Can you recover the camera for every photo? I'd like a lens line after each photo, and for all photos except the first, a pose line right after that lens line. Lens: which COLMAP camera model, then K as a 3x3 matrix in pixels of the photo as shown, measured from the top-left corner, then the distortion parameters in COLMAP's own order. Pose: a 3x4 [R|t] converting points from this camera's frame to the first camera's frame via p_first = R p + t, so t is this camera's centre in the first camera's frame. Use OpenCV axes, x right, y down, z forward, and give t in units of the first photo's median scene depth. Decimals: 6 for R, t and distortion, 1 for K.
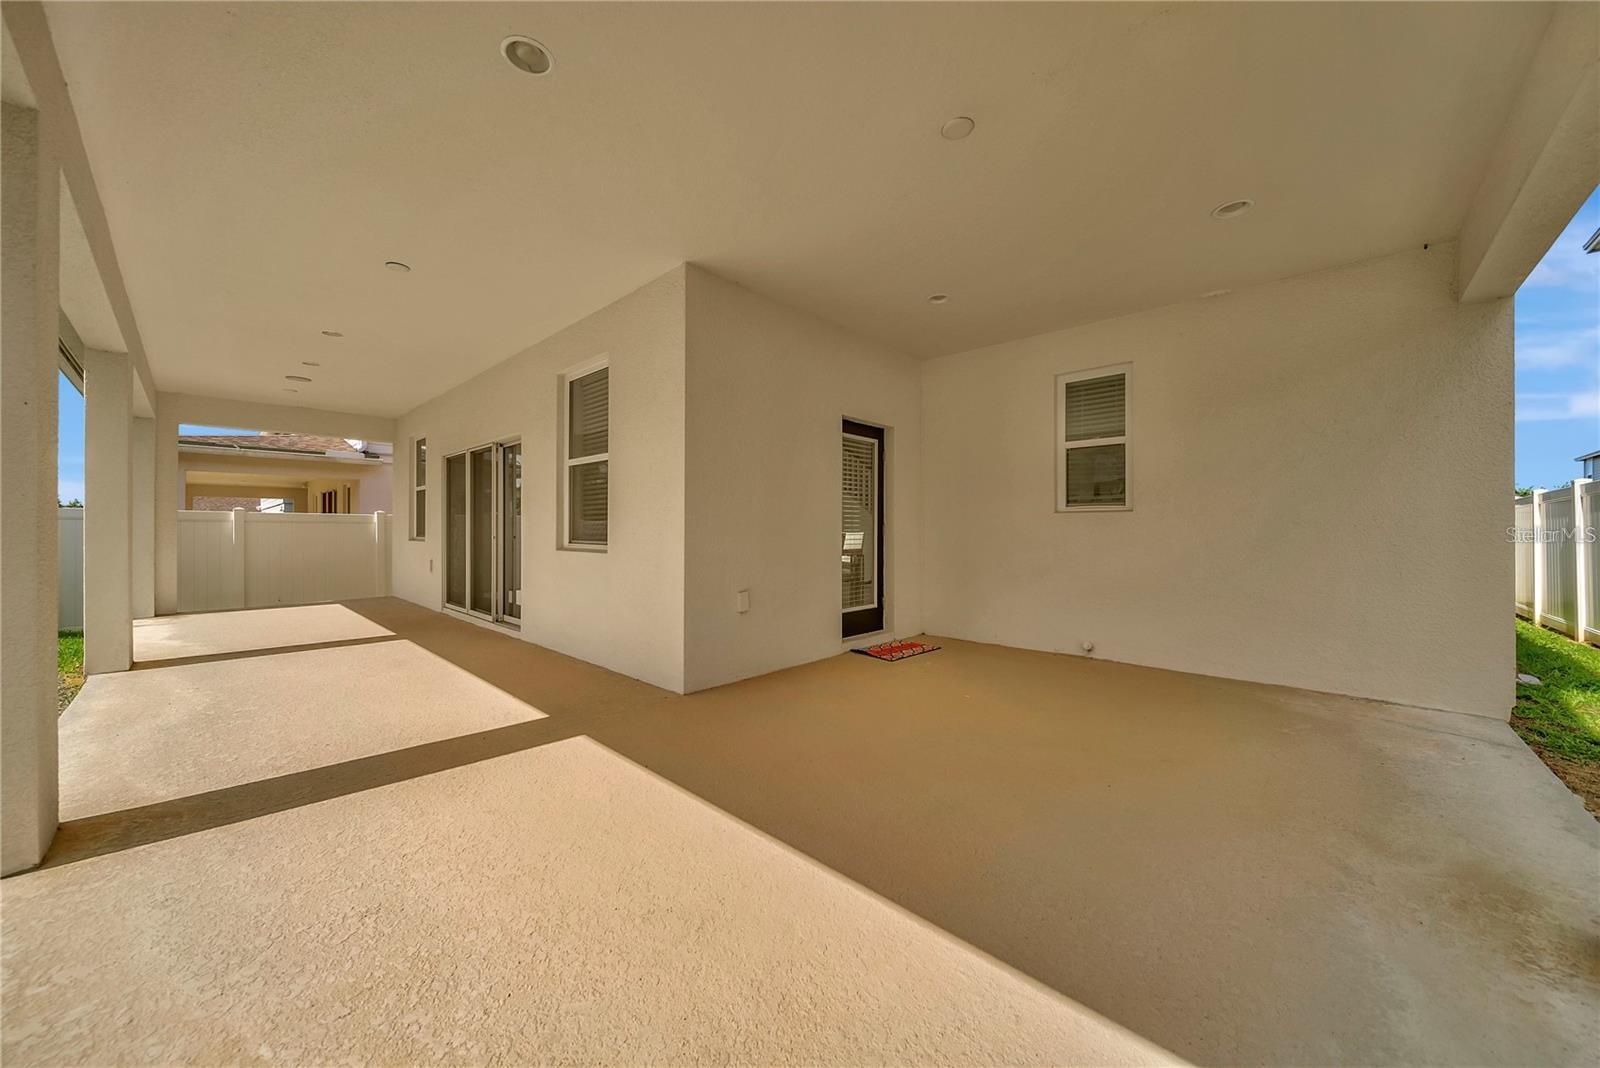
lens RADIAL K [[564.4, 0, 806.3], [0, 564.4, 529.1], [0, 0, 1]] dist [-0.001432, -0.000735]
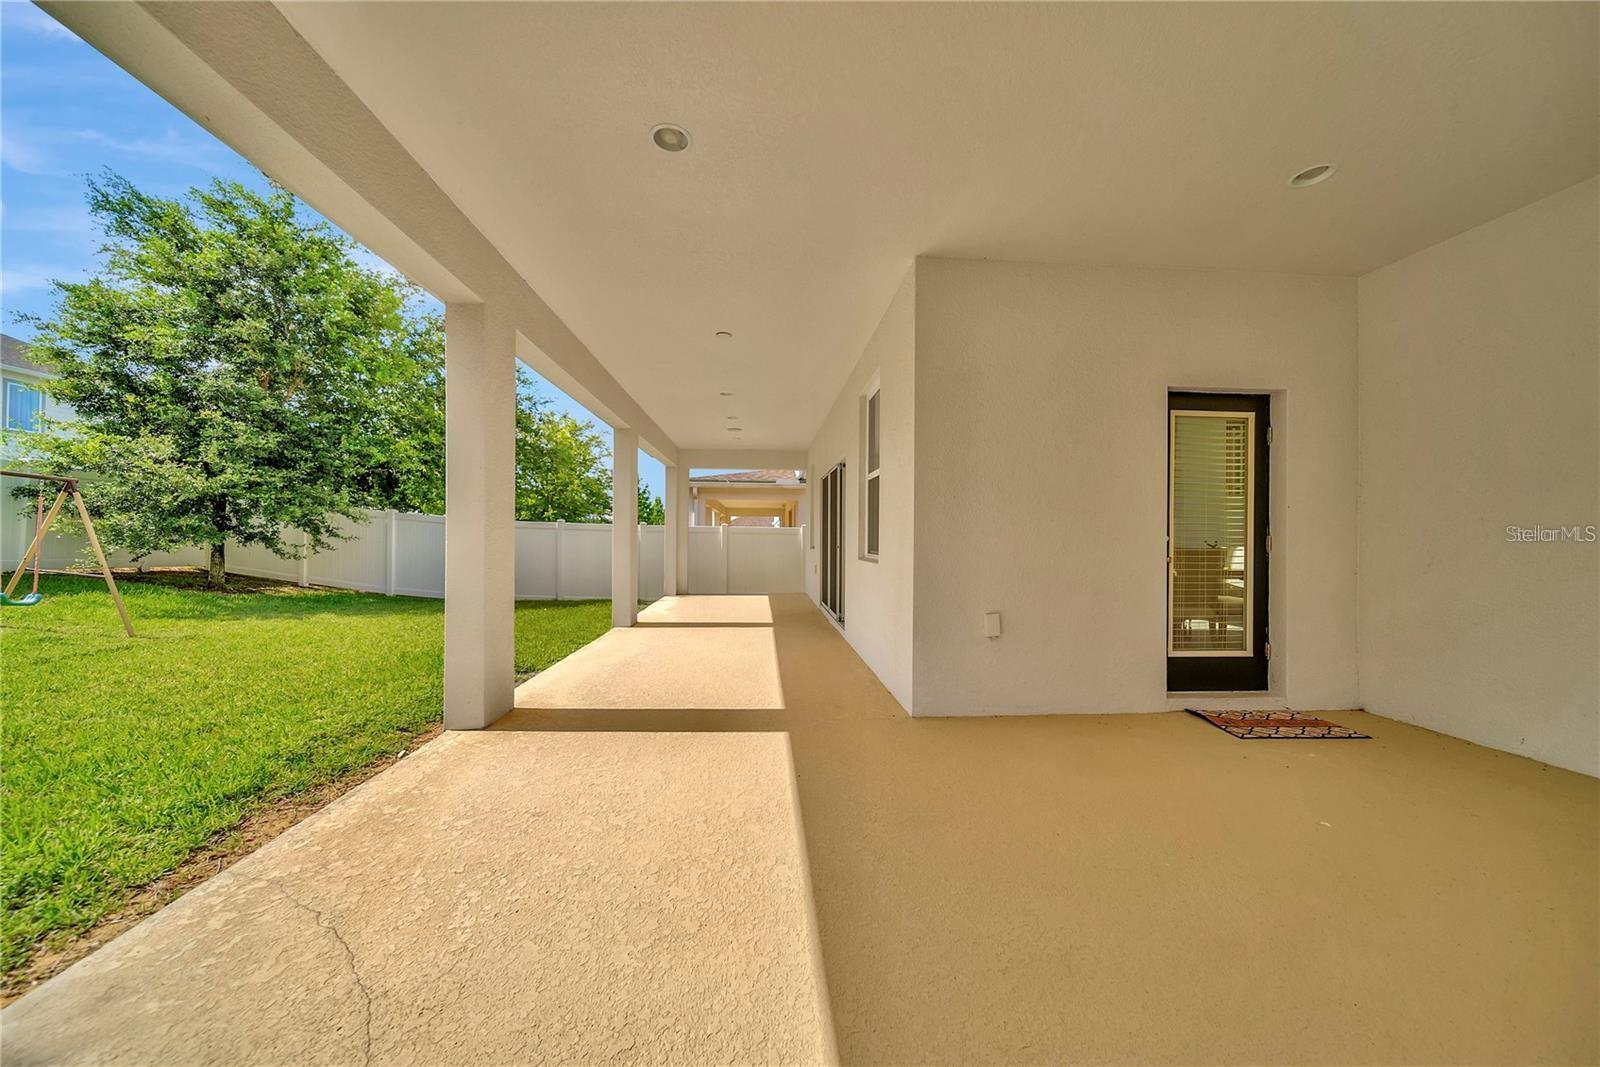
lens RADIAL K [[564.4, 0, 802.1], [0, 564.4, 537.8], [0, 0, 1]] dist [-0.001432, -0.000735]
pose [[0.732636, 0.002825, -0.680615, 0.213130], [-0.005815, 0.999981, -0.002109, -0.001073], [0.680596, 0.005503, 0.732638, 0.138050]]
